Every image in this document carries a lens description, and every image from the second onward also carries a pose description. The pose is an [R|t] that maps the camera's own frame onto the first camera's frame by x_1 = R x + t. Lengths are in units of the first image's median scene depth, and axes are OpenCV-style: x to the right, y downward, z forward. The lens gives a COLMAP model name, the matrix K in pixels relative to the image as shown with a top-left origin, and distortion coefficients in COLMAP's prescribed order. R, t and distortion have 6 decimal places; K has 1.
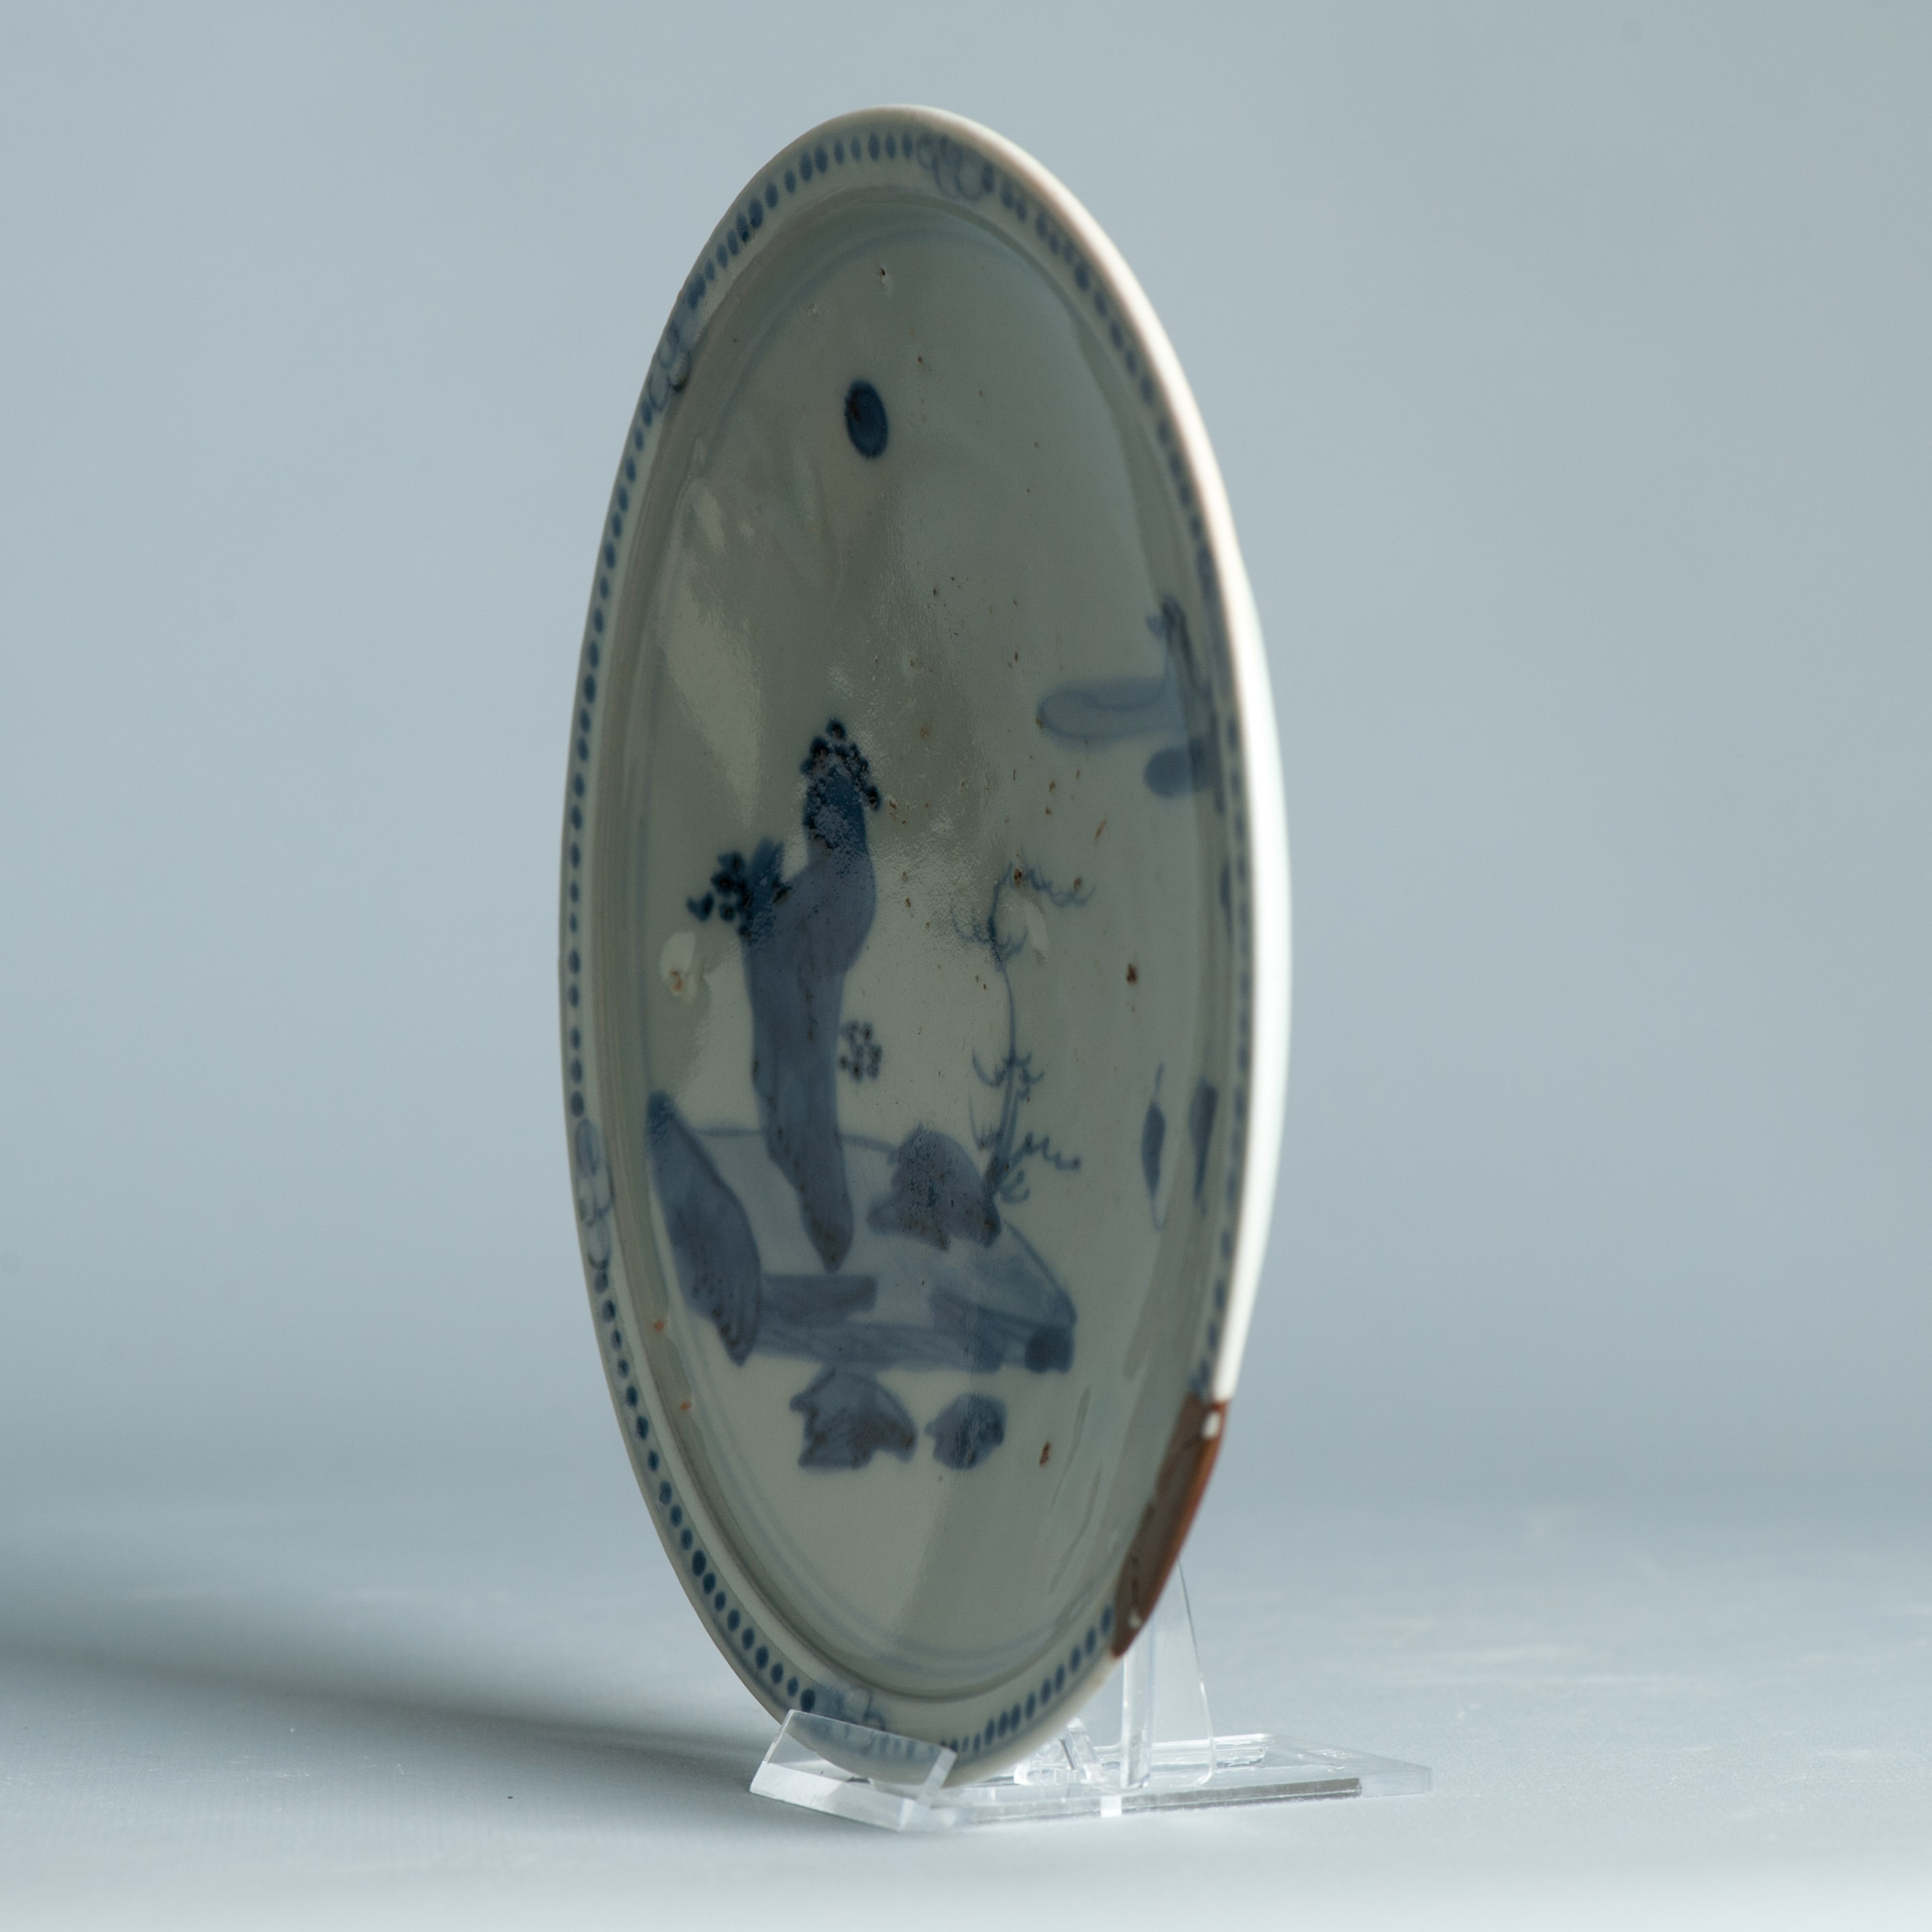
lens RADIAL K [[9359.5, 0, 966.0], [0, 9359.5, 966.0], [0, 0, 1]] dist [-0.196887, -0.563414]
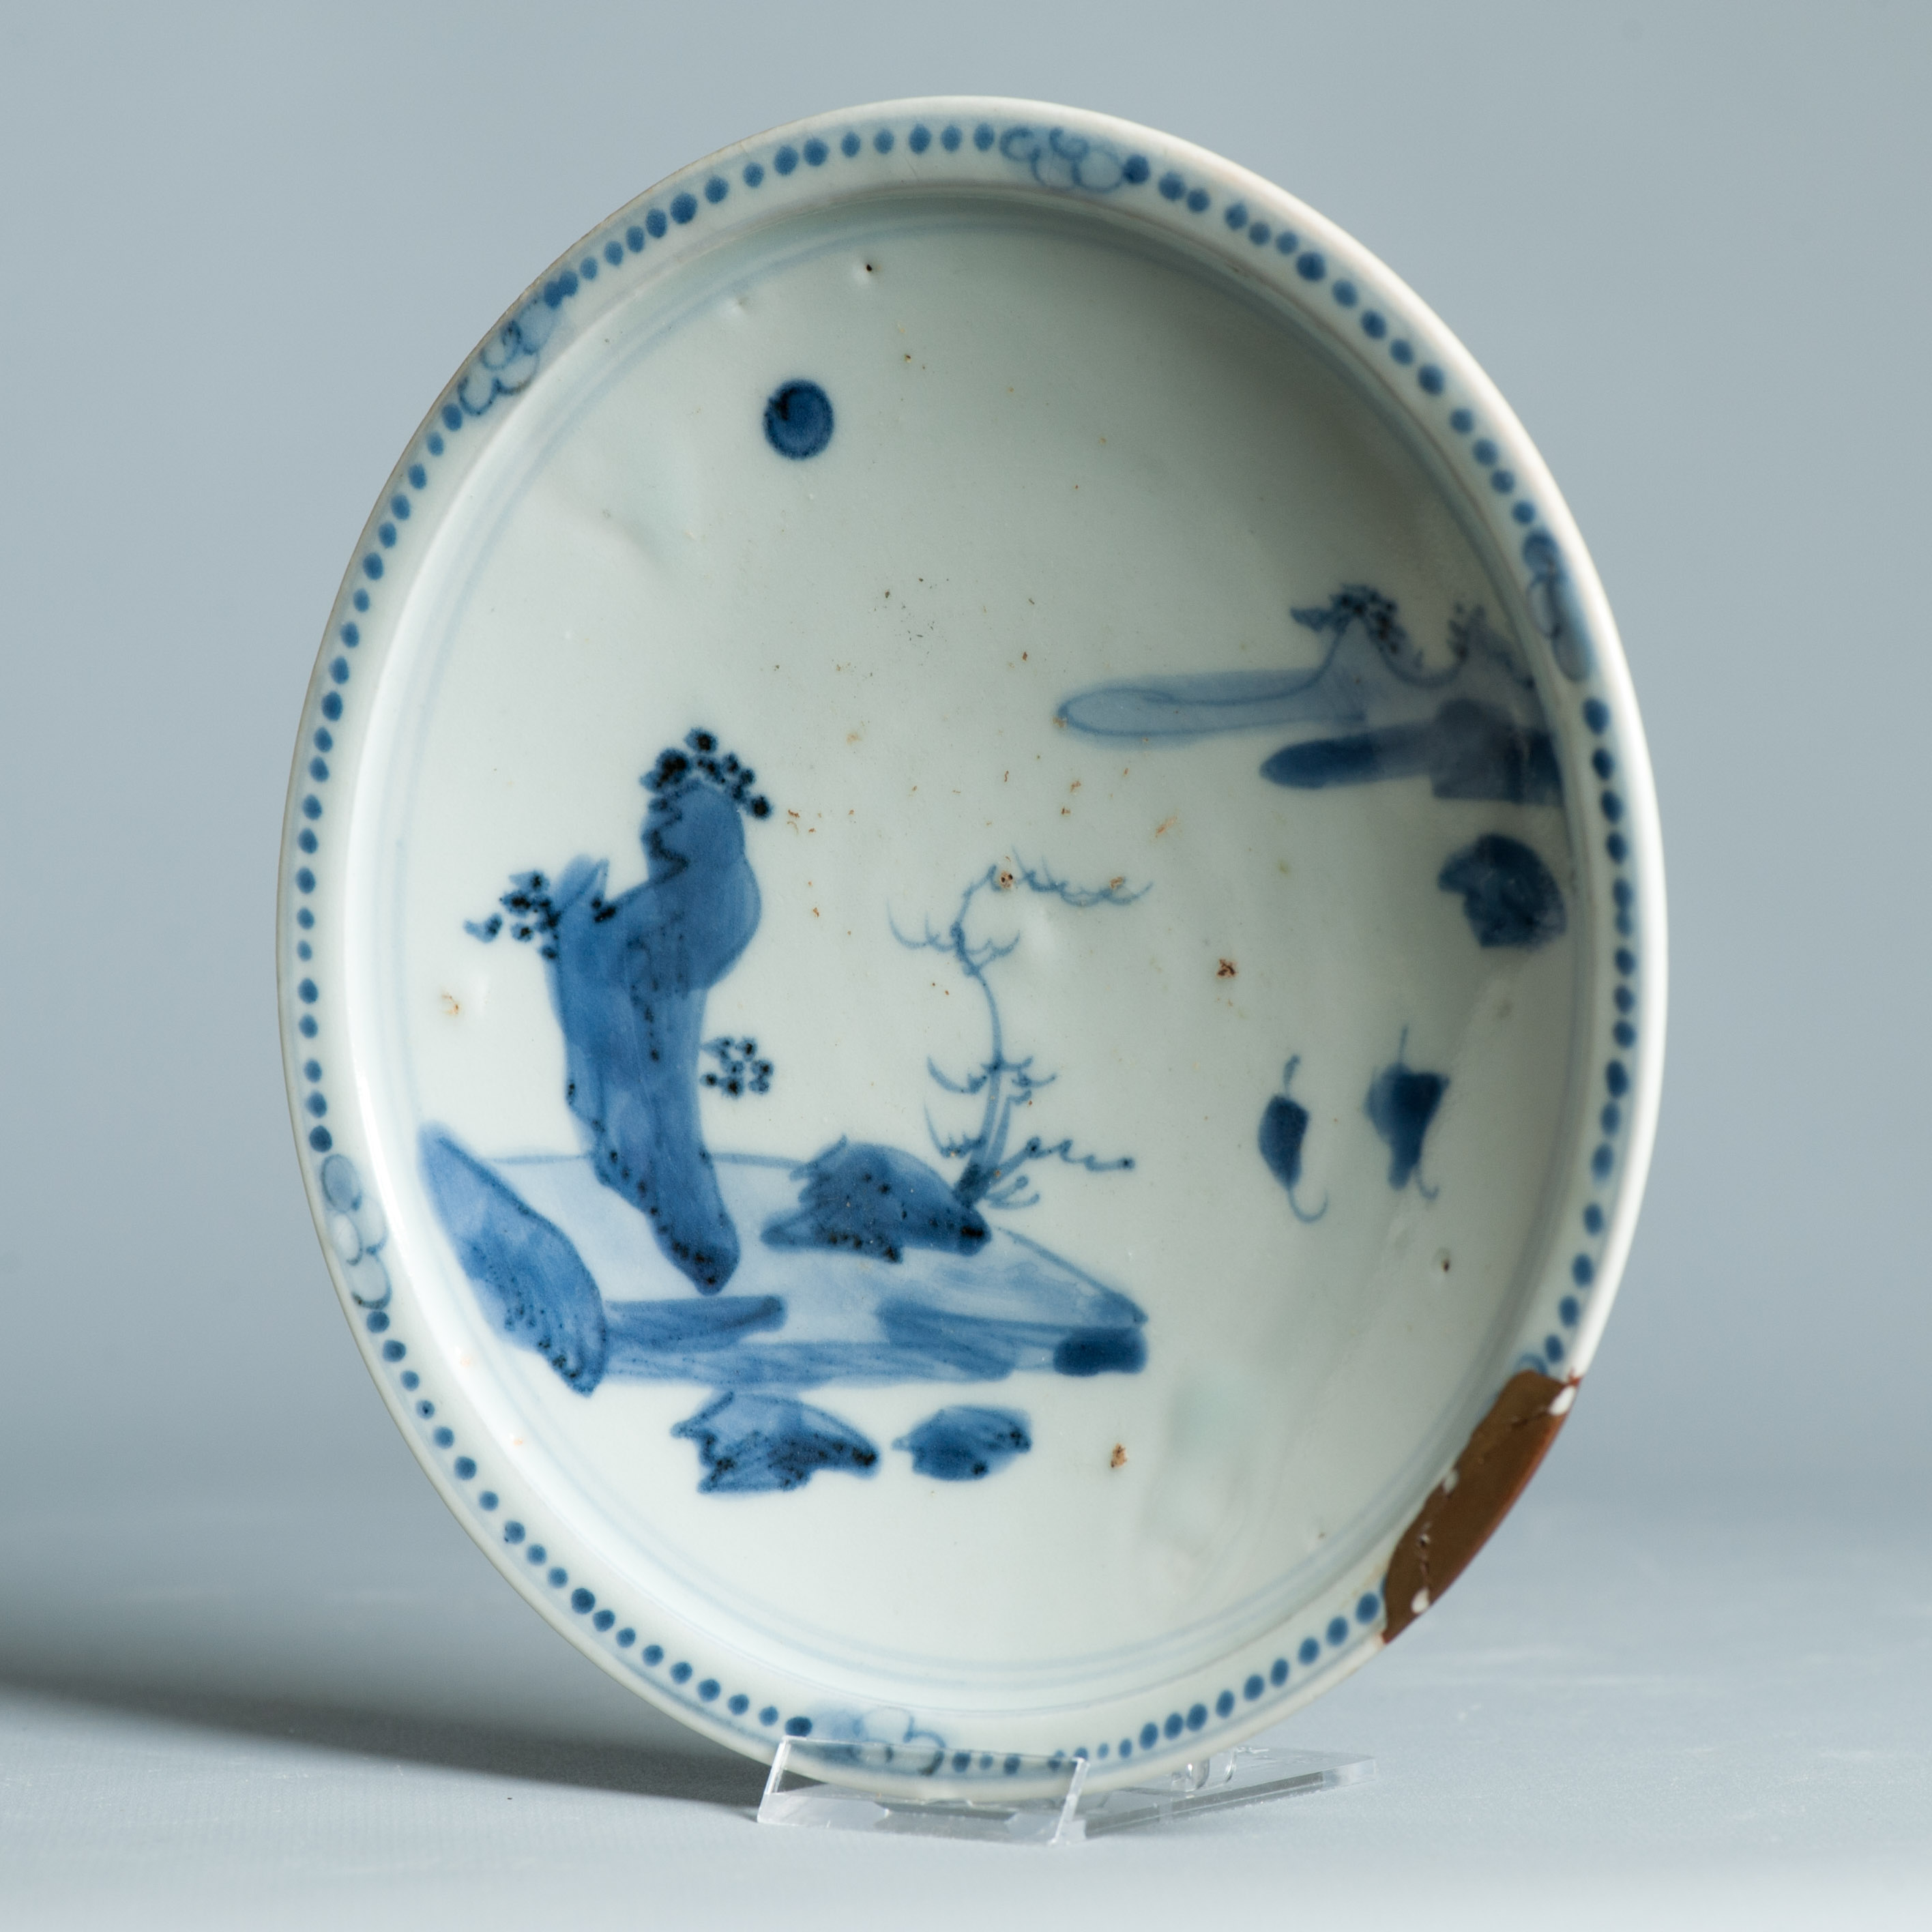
lens RADIAL K [[9359.5, 0, 966.0], [0, 9359.5, 966.0], [0, 0, 1]] dist [-0.196887, -0.563414]
pose [[0.872924, -0.024426, 0.487244, -0.469201], [0.033467, 0.999391, -0.009858, 0.009025], [-0.486707, 0.024912, 0.873210, 0.134273]]
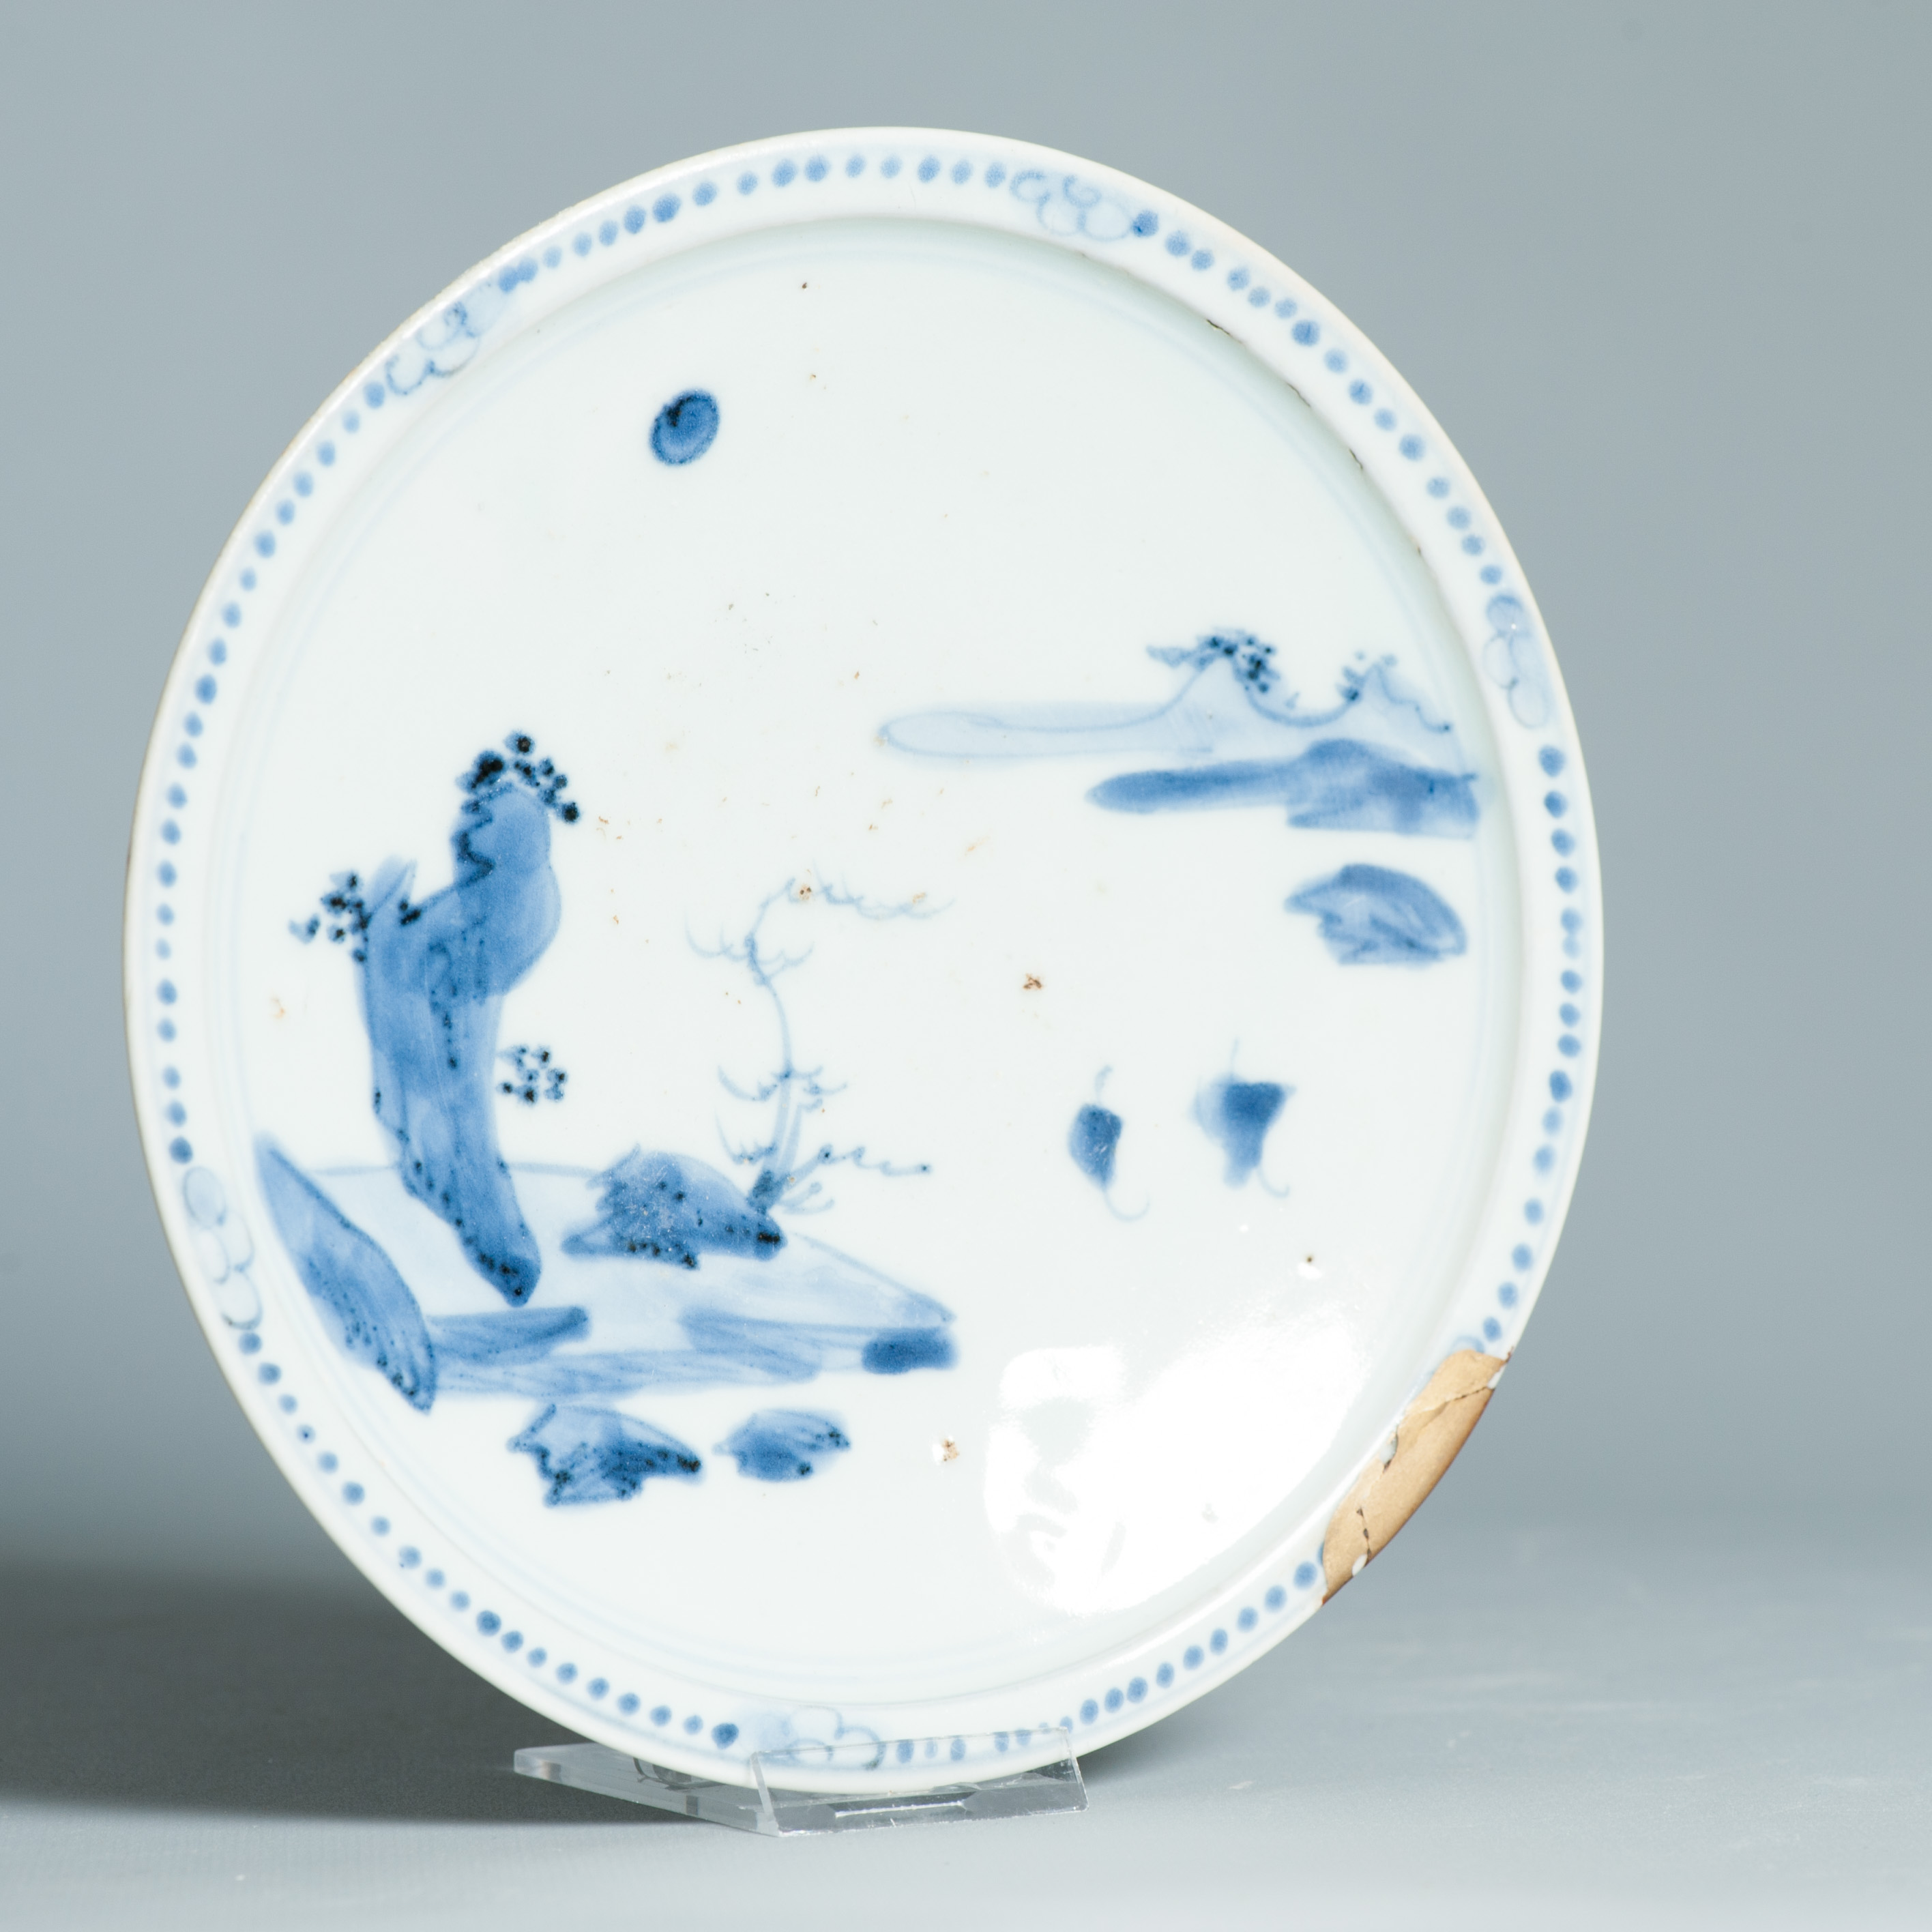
lens RADIAL K [[9359.5, 0, 966.0], [0, 9359.5, 966.0], [0, 0, 1]] dist [-0.196887, -0.563414]
pose [[-0.055242, -0.010987, 0.998413, -0.981030], [0.016328, 0.999796, 0.011906, -0.012950], [-0.998339, 0.016960, -0.055051, 1.013110]]
